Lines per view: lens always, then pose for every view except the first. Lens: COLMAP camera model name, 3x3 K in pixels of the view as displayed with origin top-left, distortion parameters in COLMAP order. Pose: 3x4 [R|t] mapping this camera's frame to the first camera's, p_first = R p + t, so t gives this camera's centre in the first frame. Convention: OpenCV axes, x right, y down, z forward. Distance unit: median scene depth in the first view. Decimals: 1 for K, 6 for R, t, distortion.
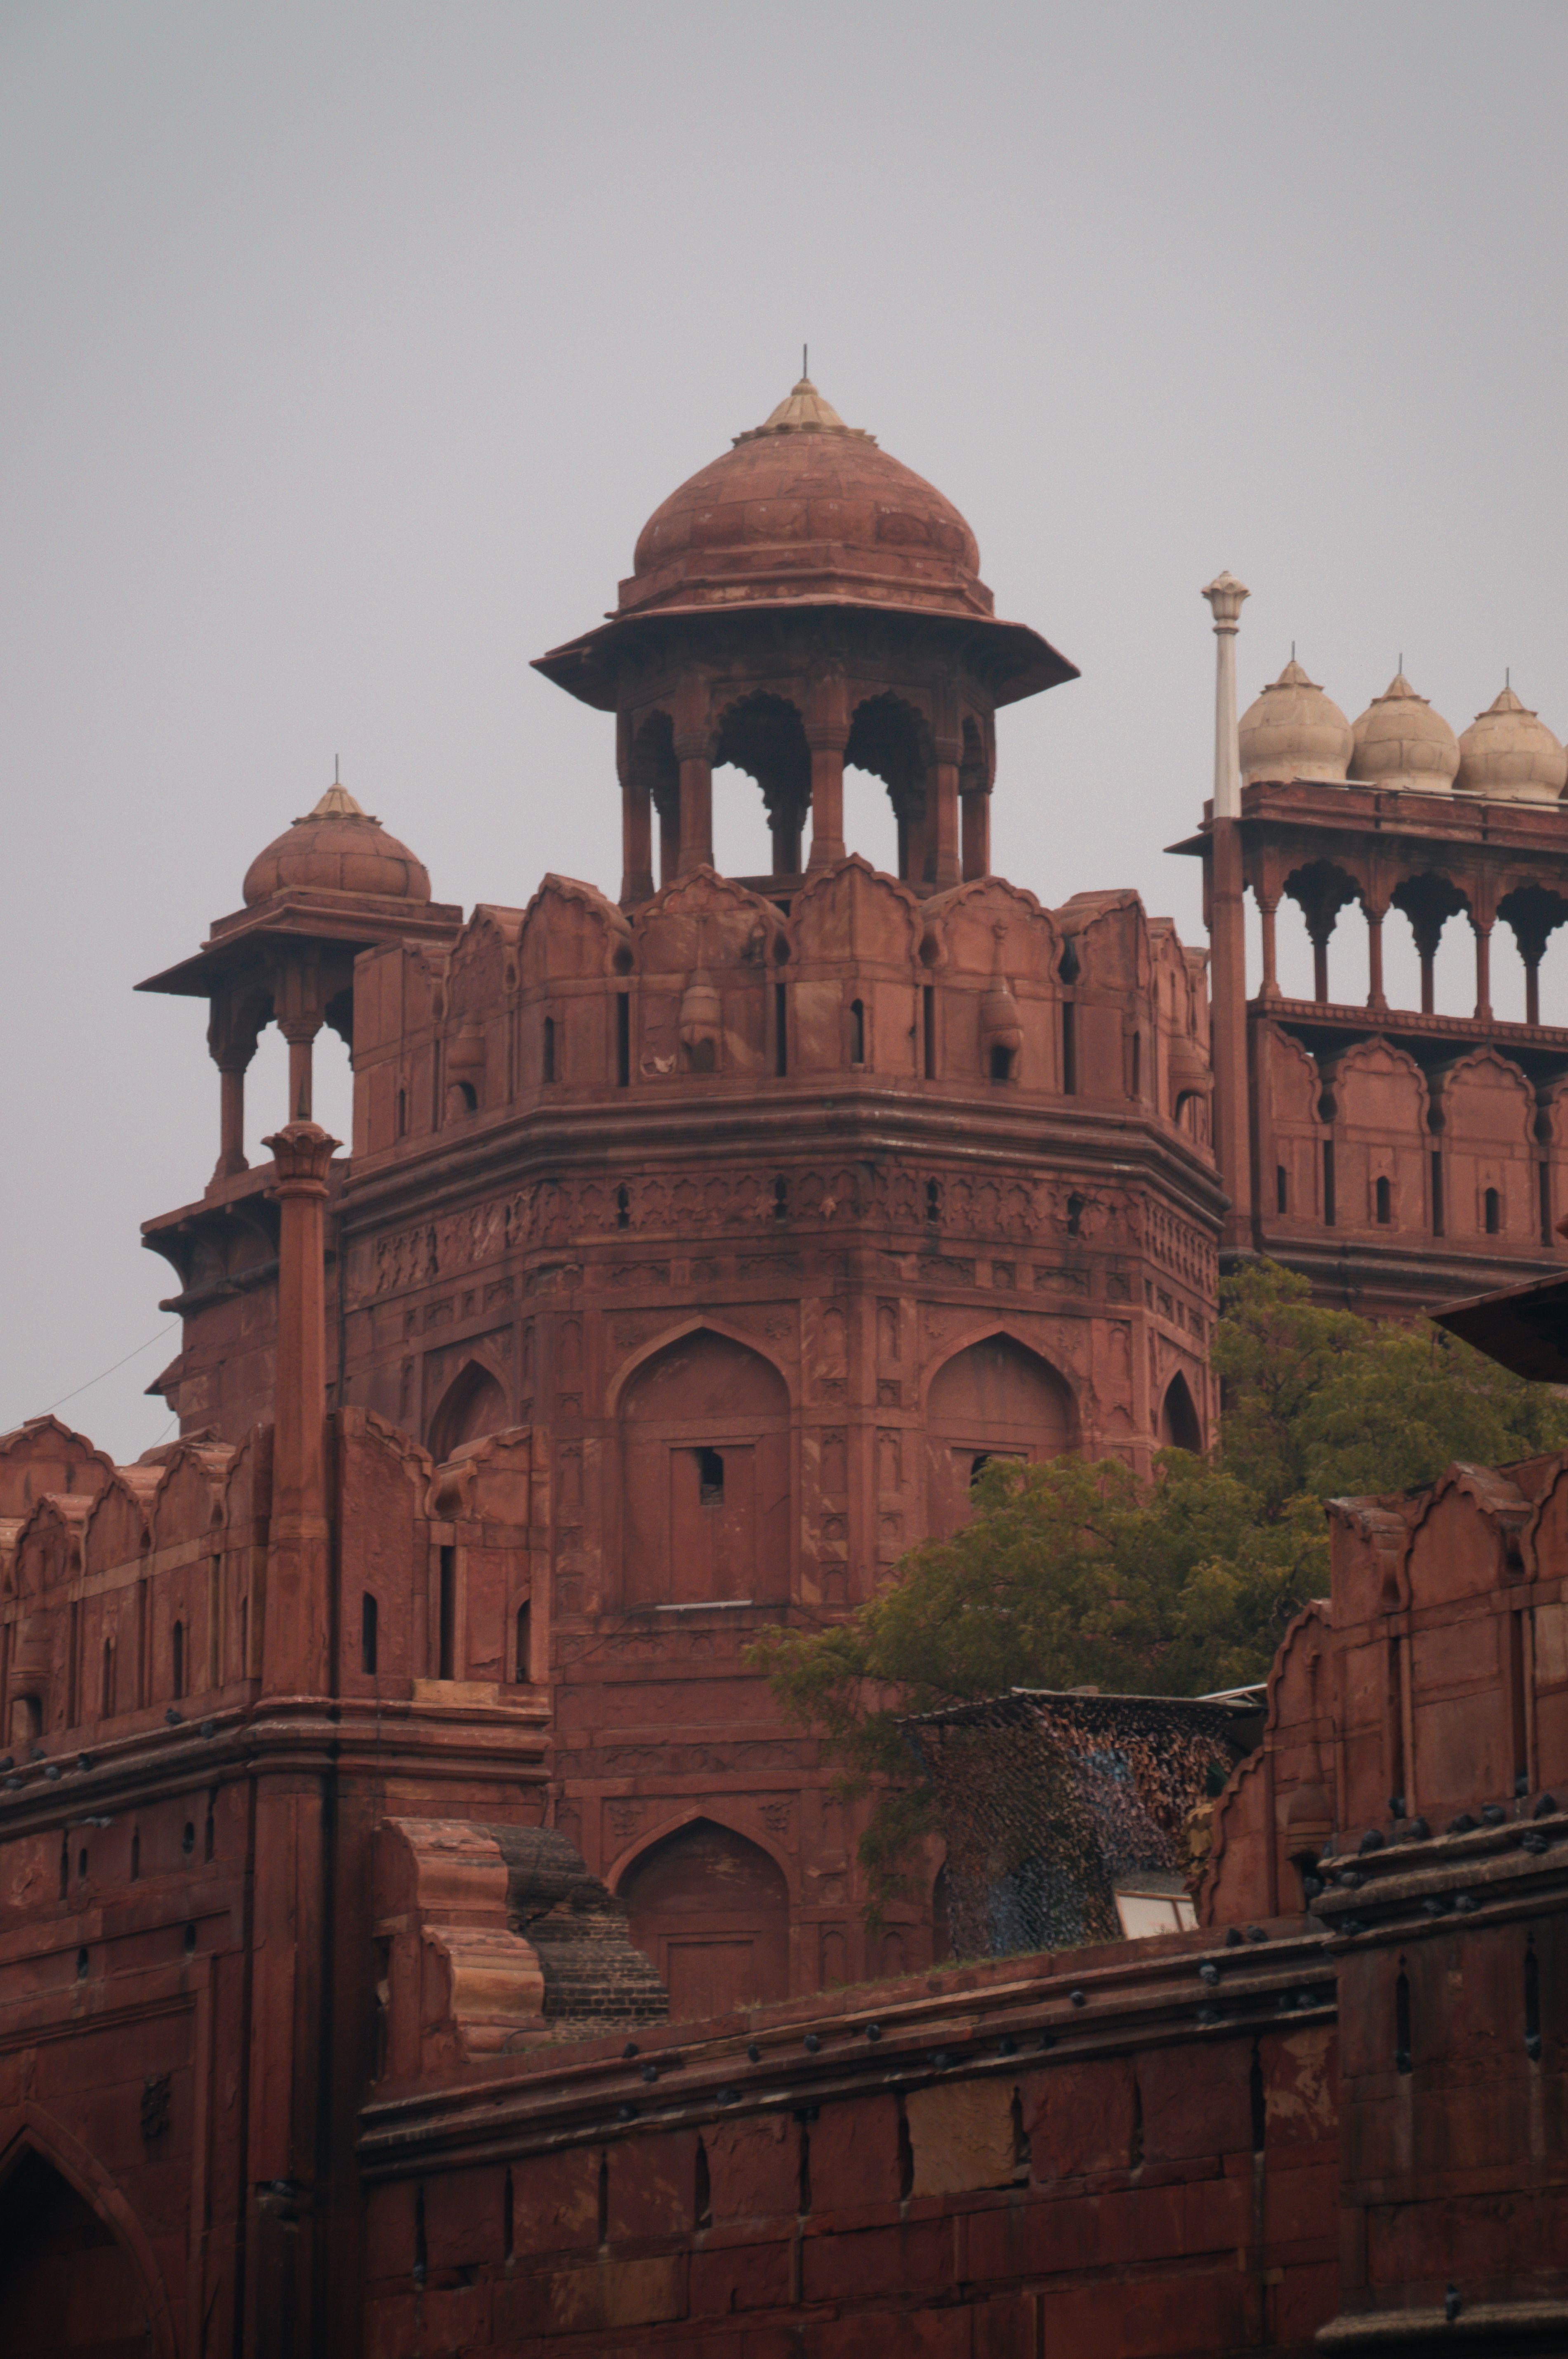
lens RADIAL K [[8576.3, 0, 787.8], [0, 8576.3, 1106.3], [0, 0, 1]] dist [1.292468, 0.896978]
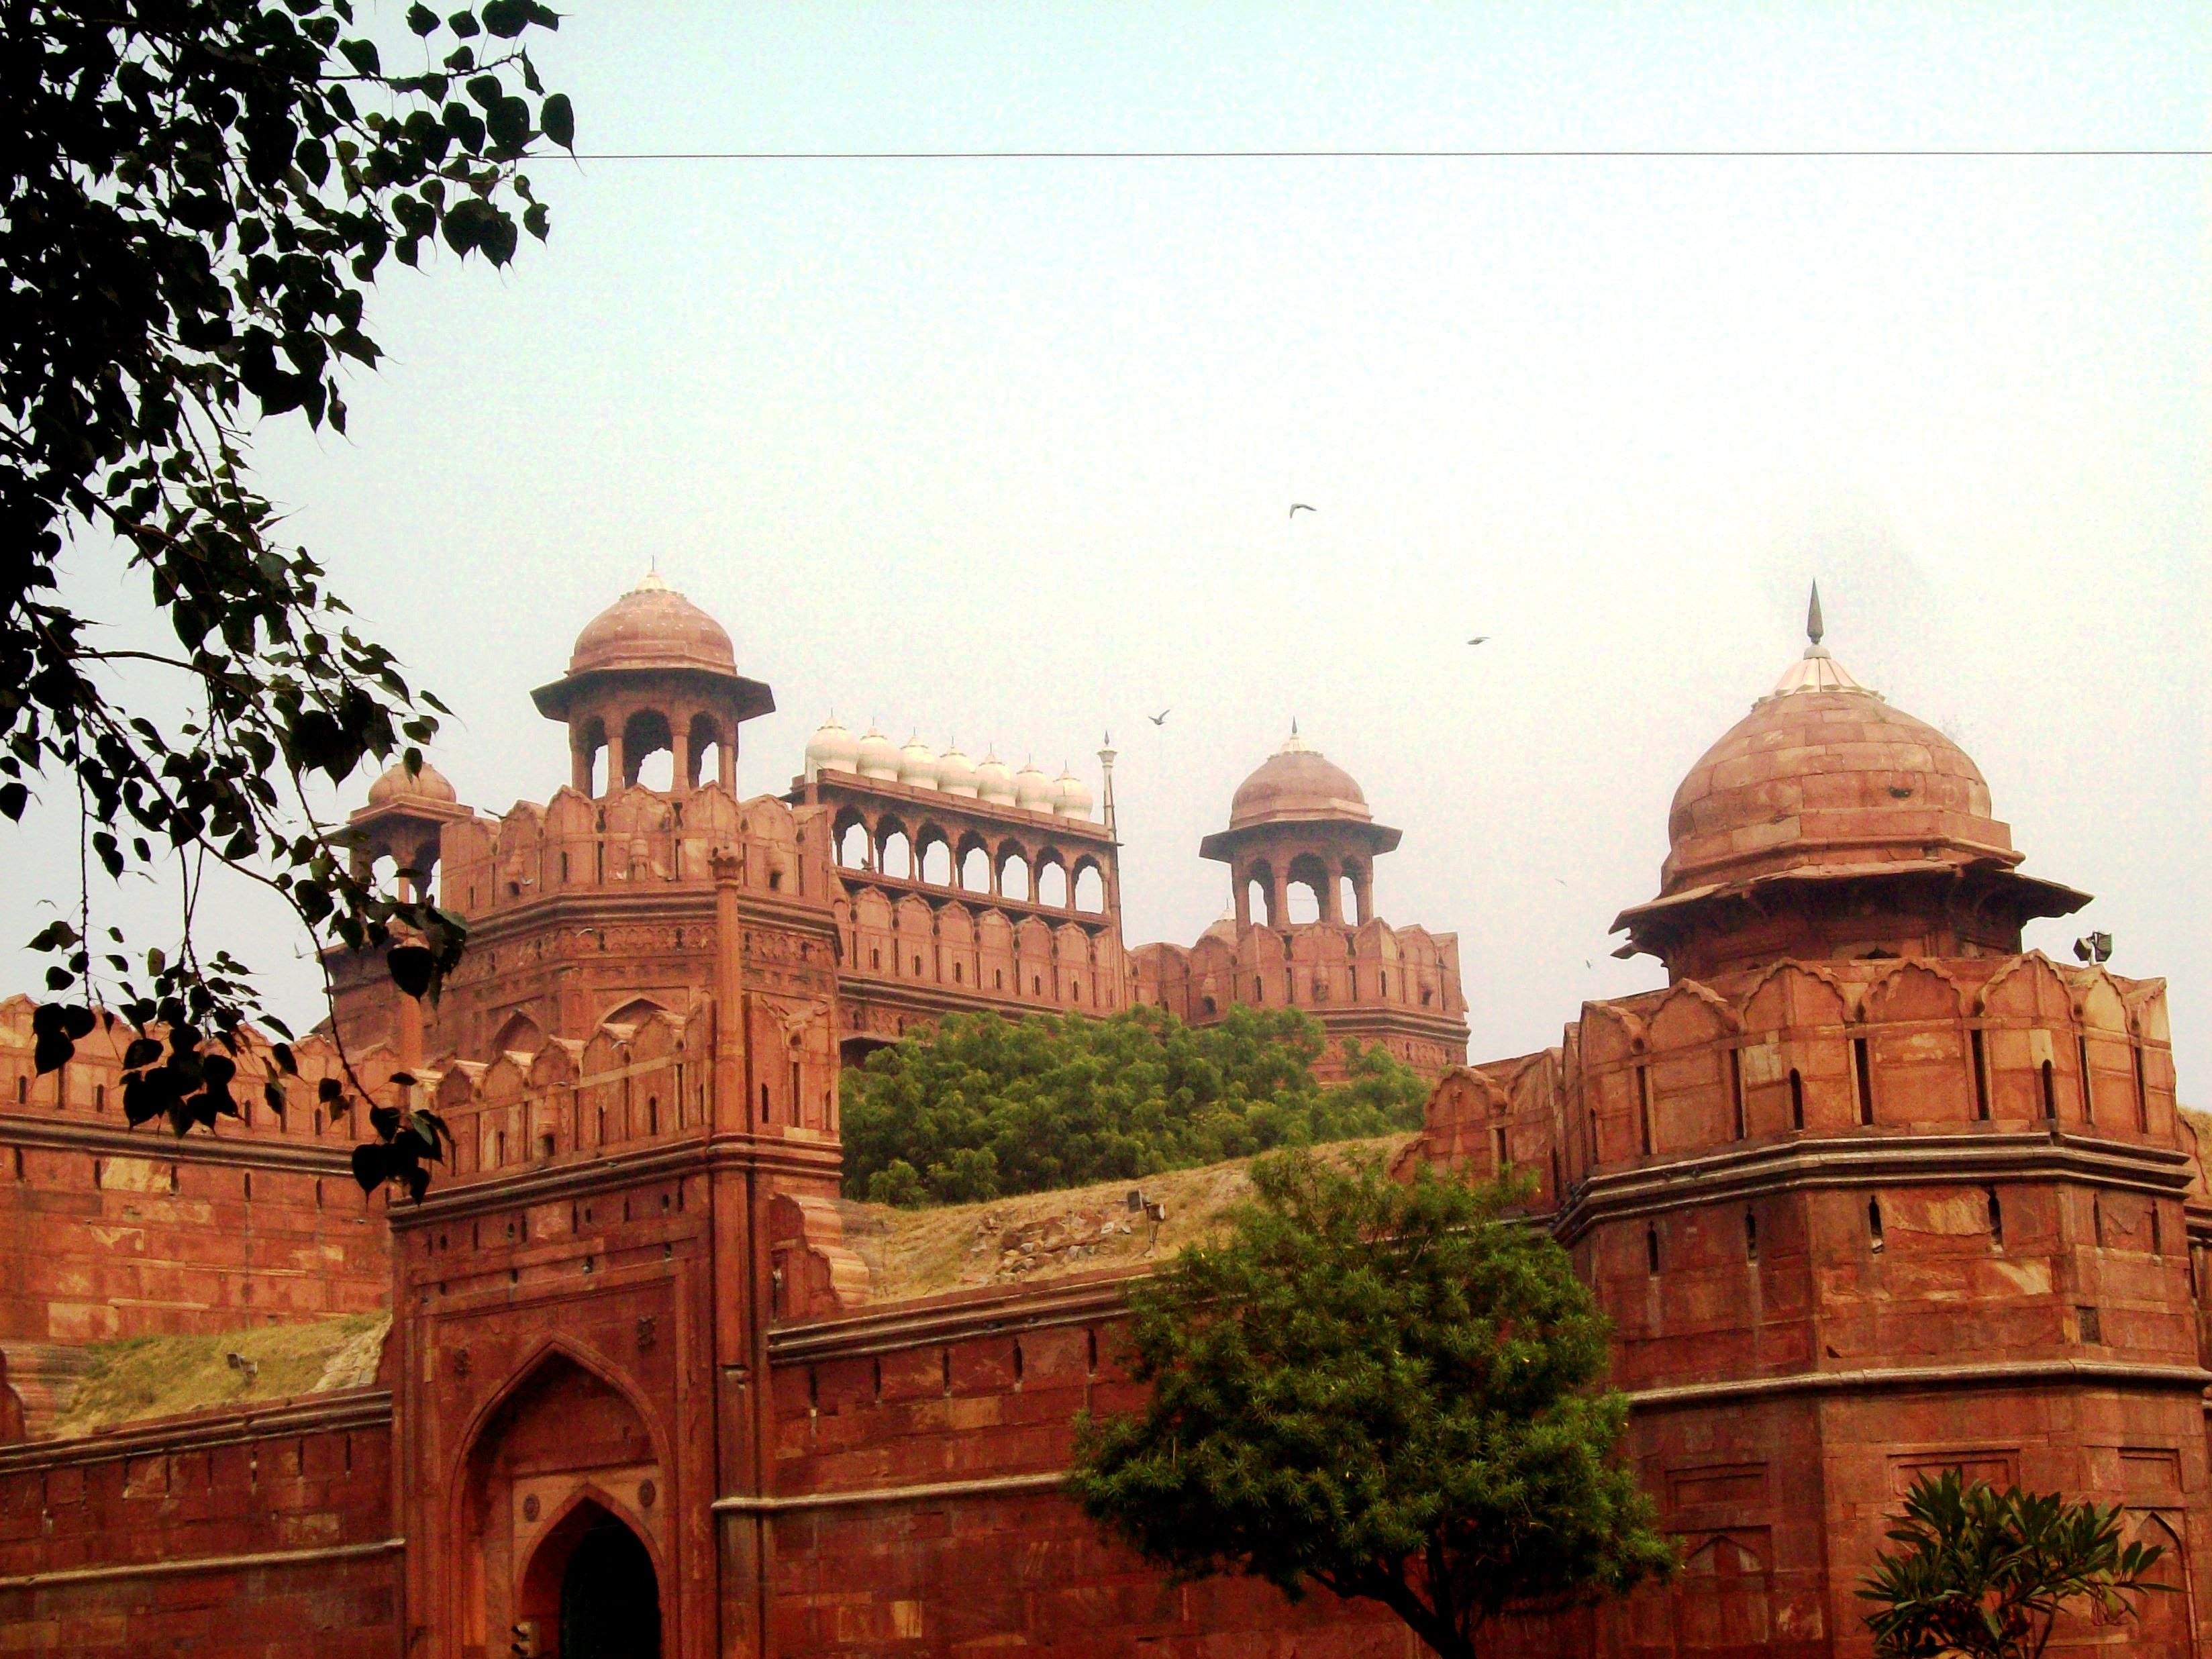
lens RADIAL K [[3468.5, 0, 1104.0], [0, 3468.5, 859.0], [0, 0, 1]] dist [-0.128609, 0.033946]
pose [[0.954725, 0.037772, 0.295081, -0.154477], [-0.024697, 0.998546, -0.047912, 0.029464], [-0.296462, 0.038455, 0.954270, 0.146683]]
